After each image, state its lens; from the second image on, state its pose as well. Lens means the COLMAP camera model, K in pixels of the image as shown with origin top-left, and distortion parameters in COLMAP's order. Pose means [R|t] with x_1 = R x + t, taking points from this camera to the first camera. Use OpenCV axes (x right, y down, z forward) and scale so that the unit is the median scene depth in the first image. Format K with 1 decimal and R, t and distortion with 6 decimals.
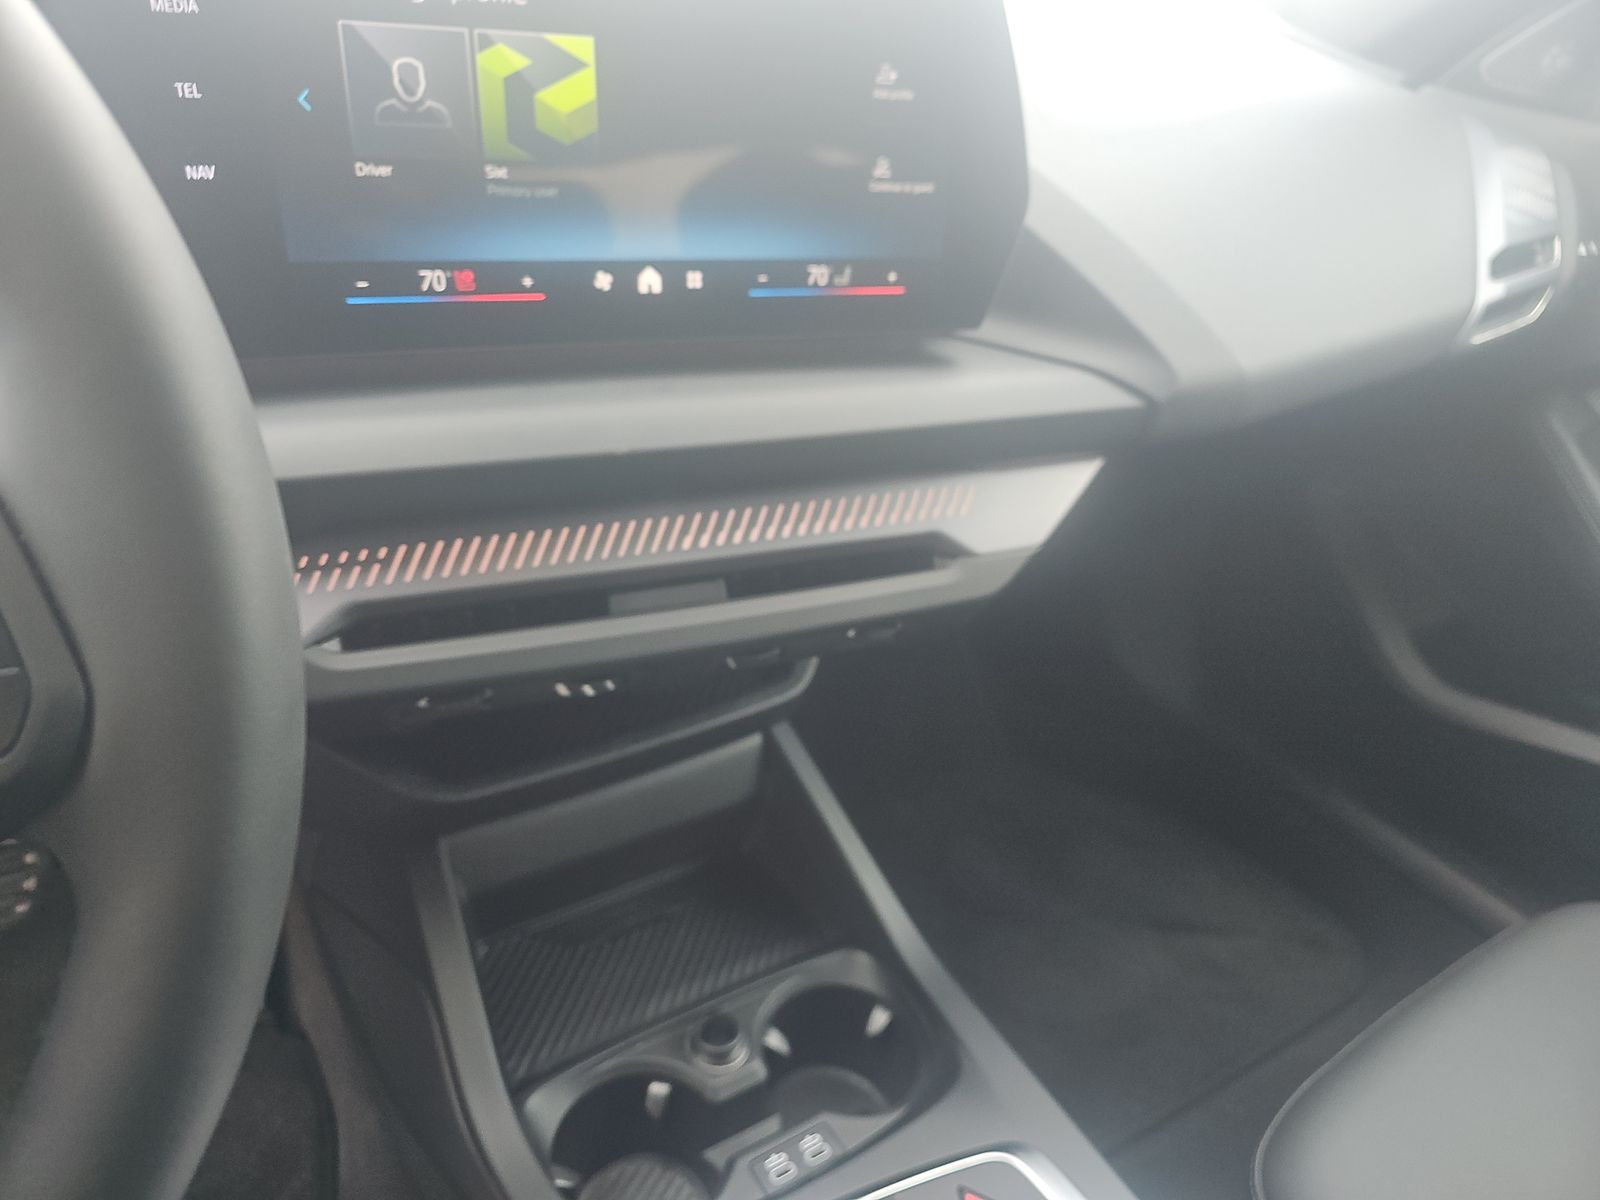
lens RADIAL K [[1003.6, 0, 820.2], [0, 1003.6, 603.2], [0, 0, 1]] dist [0.035358, -0.032242]
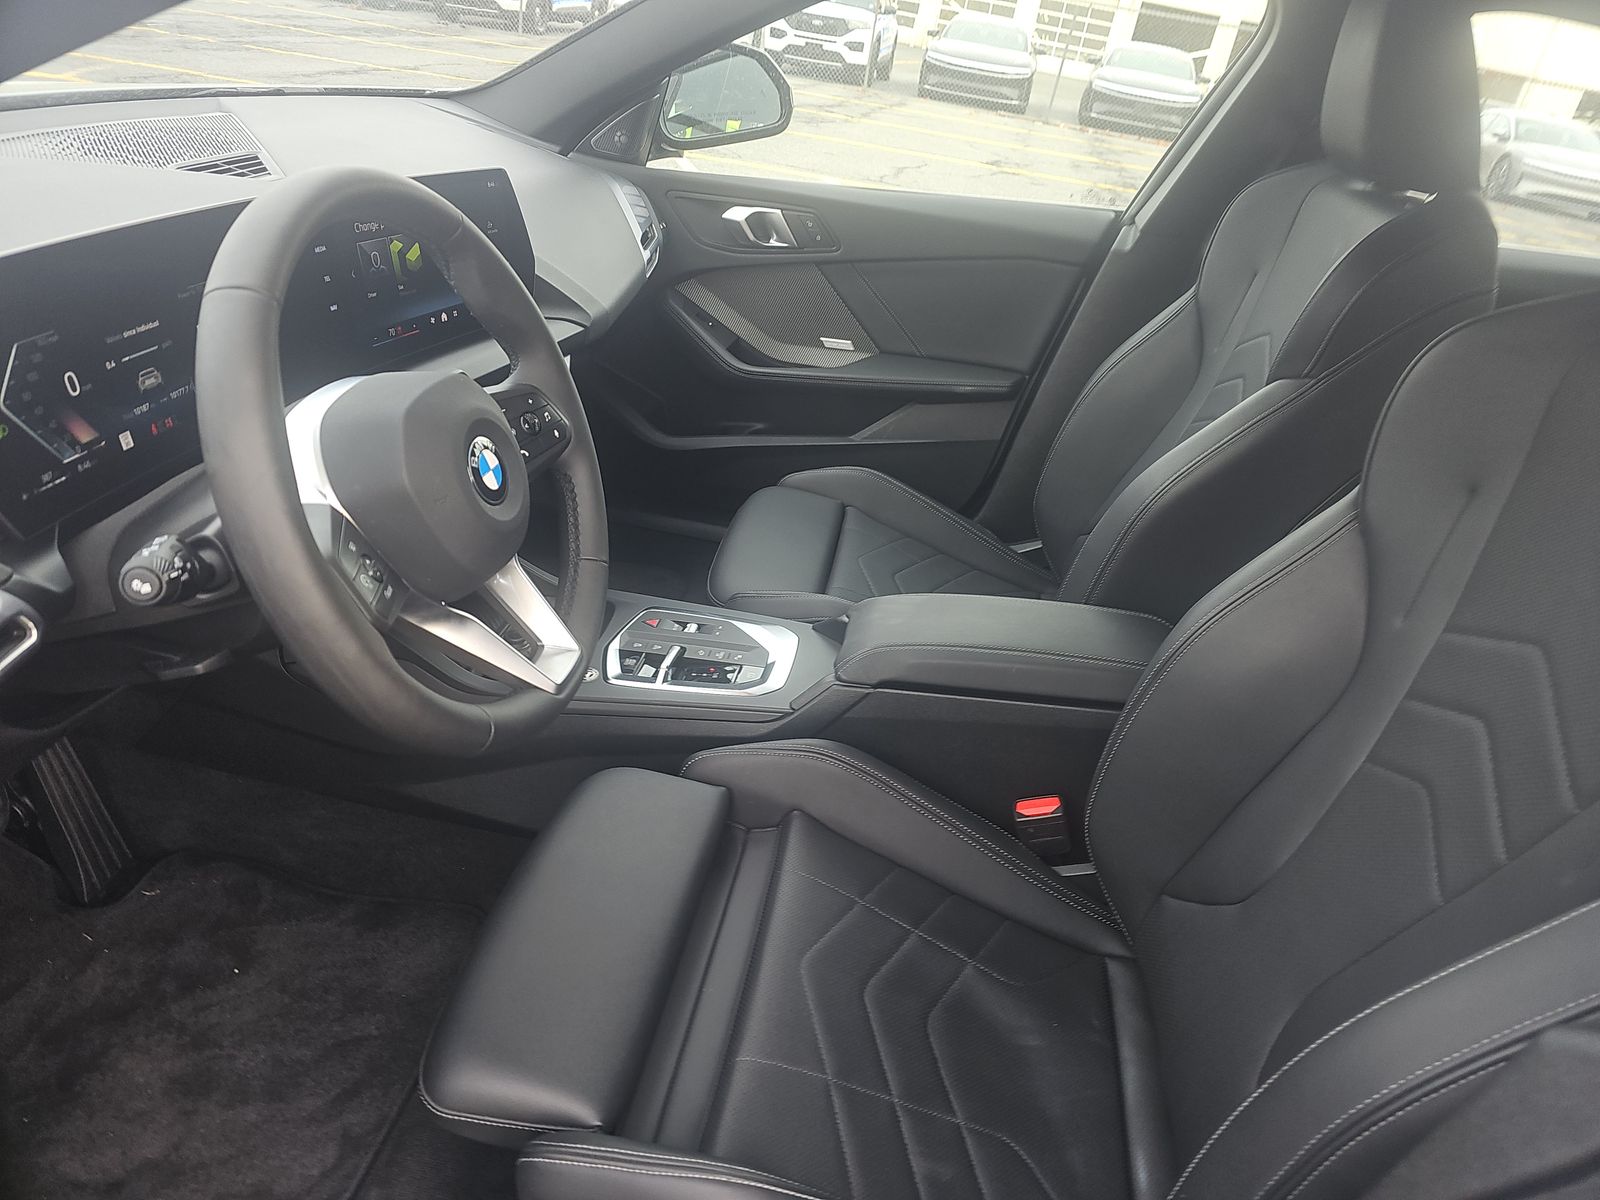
lens RADIAL K [[1003.6, 0, 820.2], [0, 1003.6, 603.2], [0, 0, 1]] dist [0.035358, -0.032242]
pose [[0.633578, -0.377187, 0.675506, -0.972996], [0.314095, 0.923320, 0.220961, 0.055237], [-0.707052, 0.072177, 0.703468, -0.888909]]
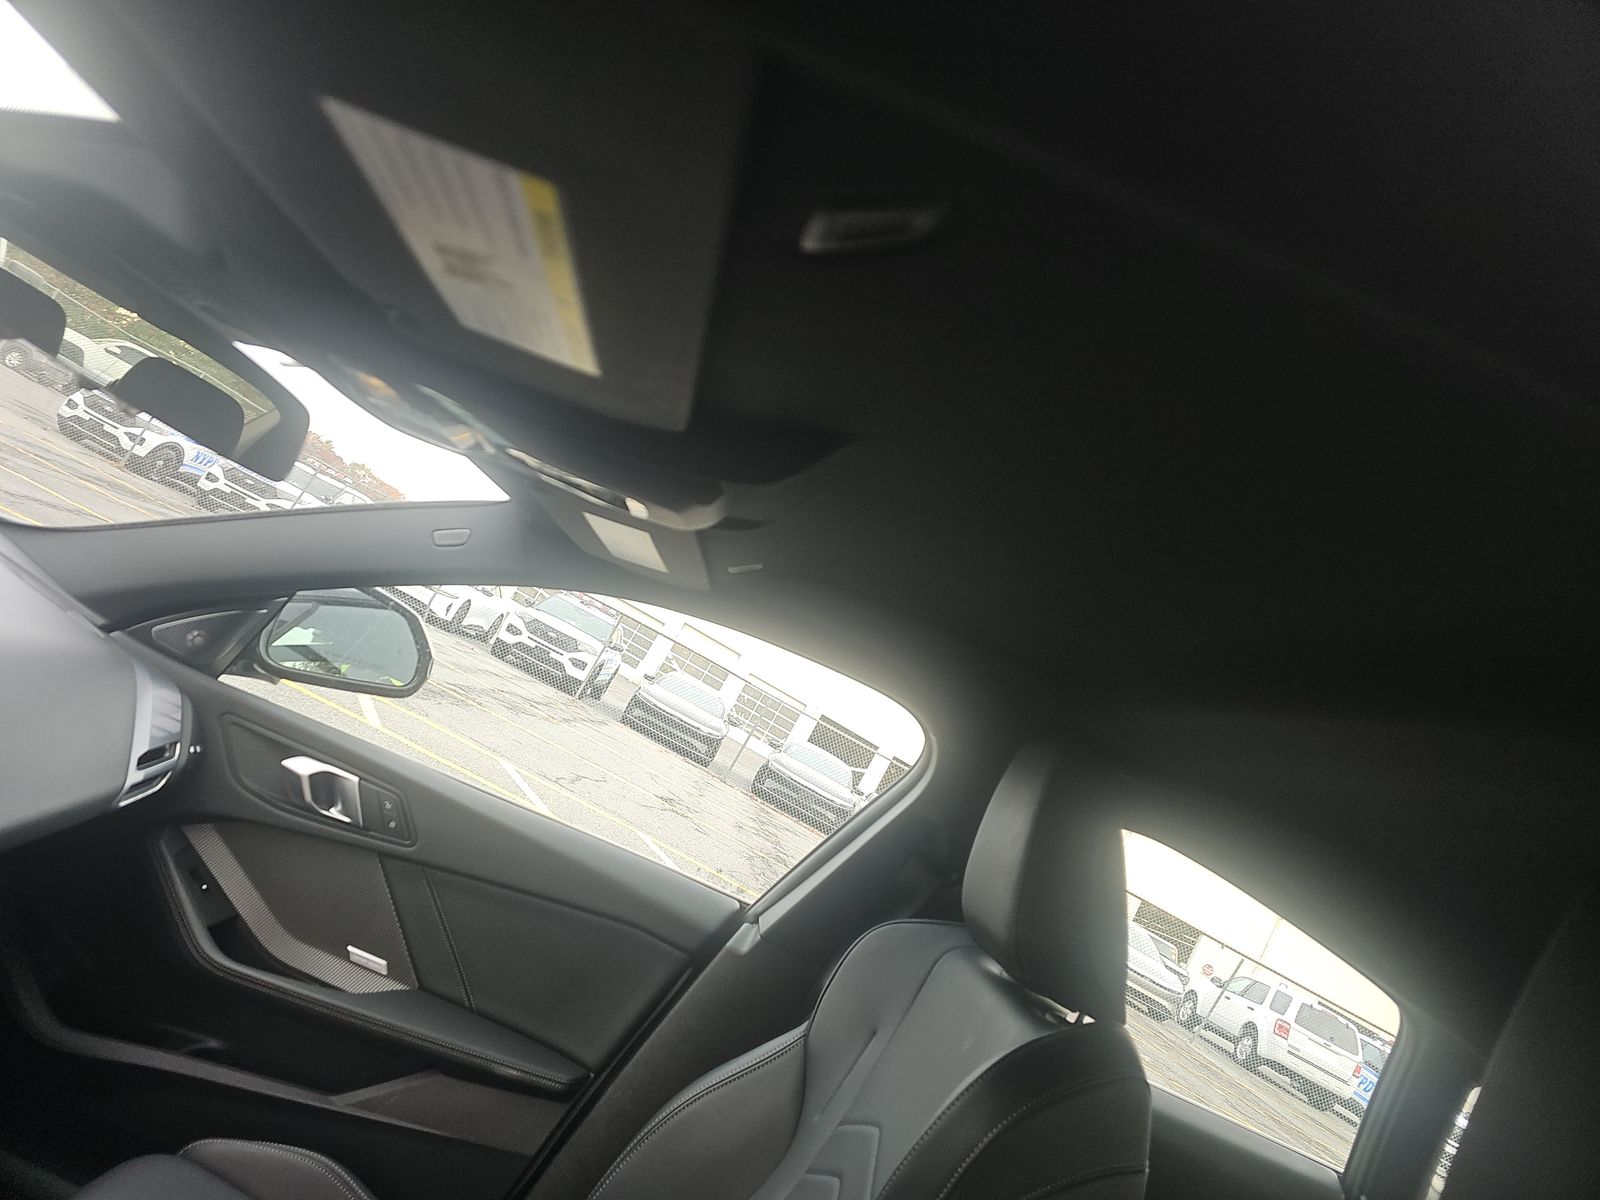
lens RADIAL K [[1003.6, 0, 820.2], [0, 1003.6, 603.2], [0, 0, 1]] dist [0.035358, -0.032242]
pose [[0.378939, 0.258136, 0.888691, -0.515740], [0.047143, 0.953677, -0.297115, -0.014404], [-0.924220, 0.154484, 0.349216, -0.740631]]
